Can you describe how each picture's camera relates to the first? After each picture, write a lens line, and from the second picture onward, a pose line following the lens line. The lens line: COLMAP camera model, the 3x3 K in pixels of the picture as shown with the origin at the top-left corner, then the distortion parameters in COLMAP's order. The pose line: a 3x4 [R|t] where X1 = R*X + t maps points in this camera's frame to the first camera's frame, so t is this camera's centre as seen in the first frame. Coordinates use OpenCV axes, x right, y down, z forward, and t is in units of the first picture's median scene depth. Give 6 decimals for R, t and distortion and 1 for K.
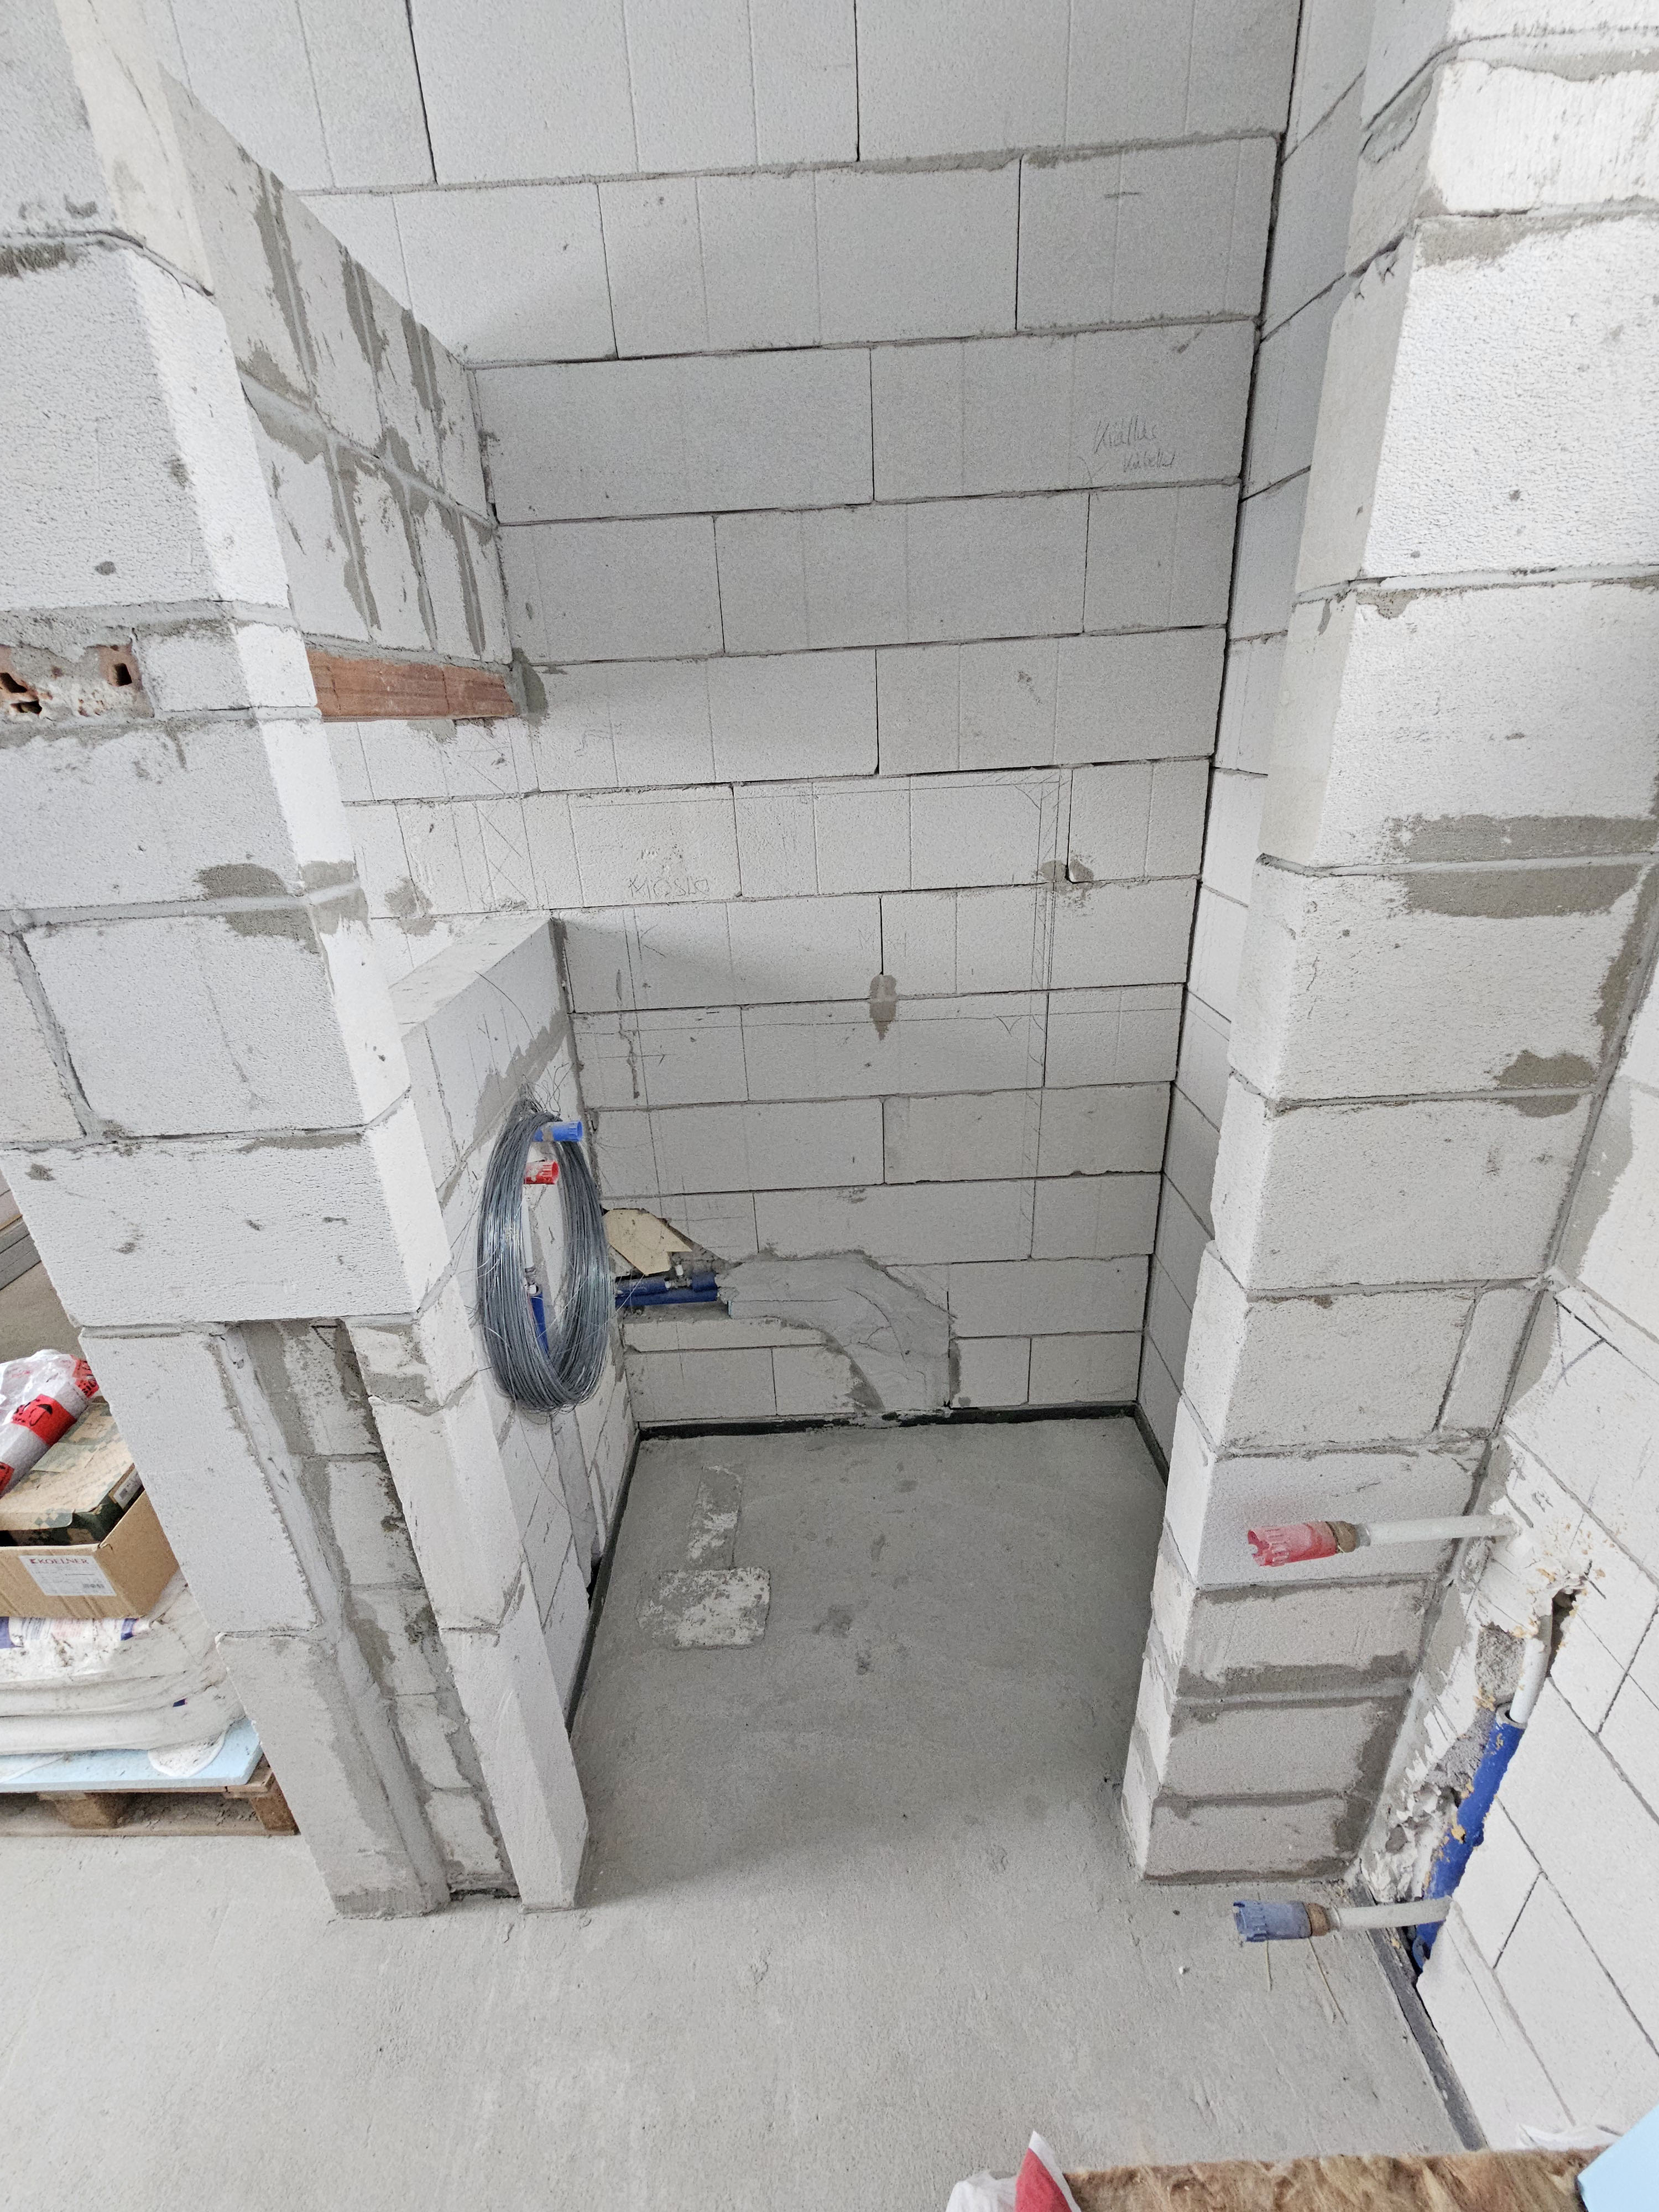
lens RADIAL K [[903.8, 0, 824.5], [0, 903.8, 1099.8], [0, 0, 1]] dist [-0.004110, 0.002904]
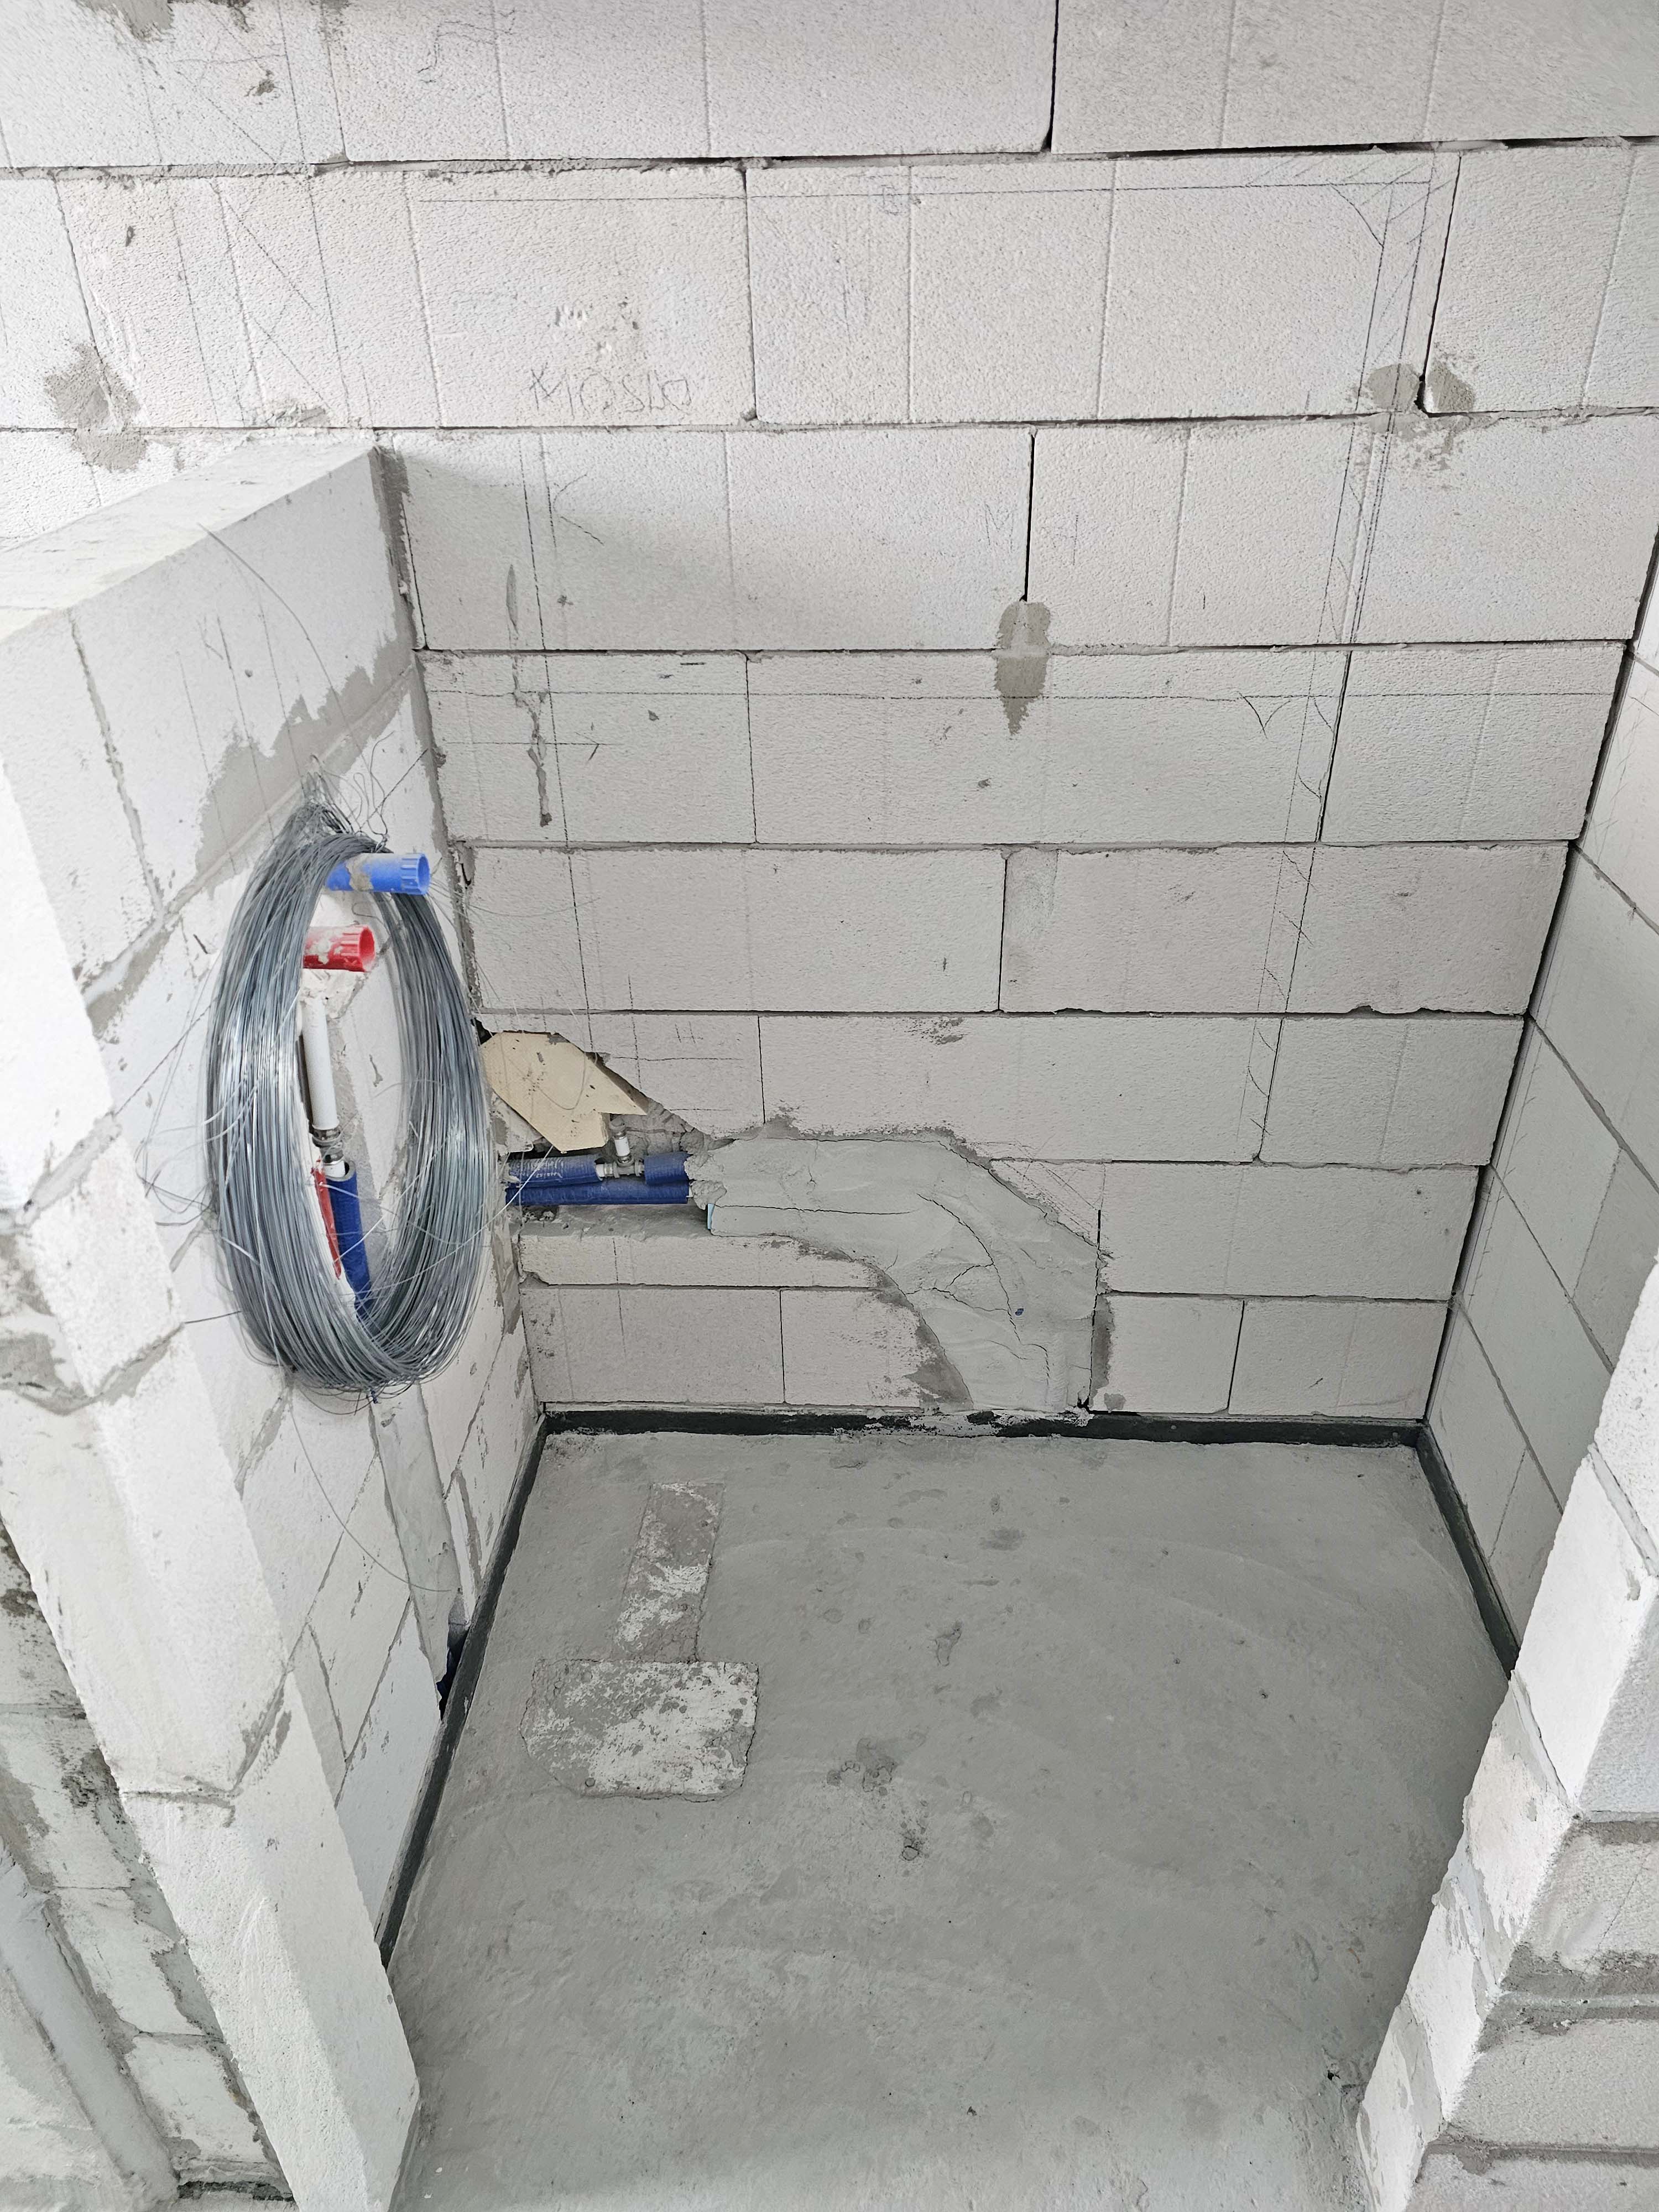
lens RADIAL K [[1499.7, 0, 829.5], [0, 1499.7, 1106.0], [0, 0, 1]] dist [0.001938, 0.000027]
pose [[0.997924, 0.053971, -0.035136, -0.001157], [-0.047956, 0.986917, 0.153933, 0.019213], [0.042984, -0.151929, 0.987456, 0.121192]]
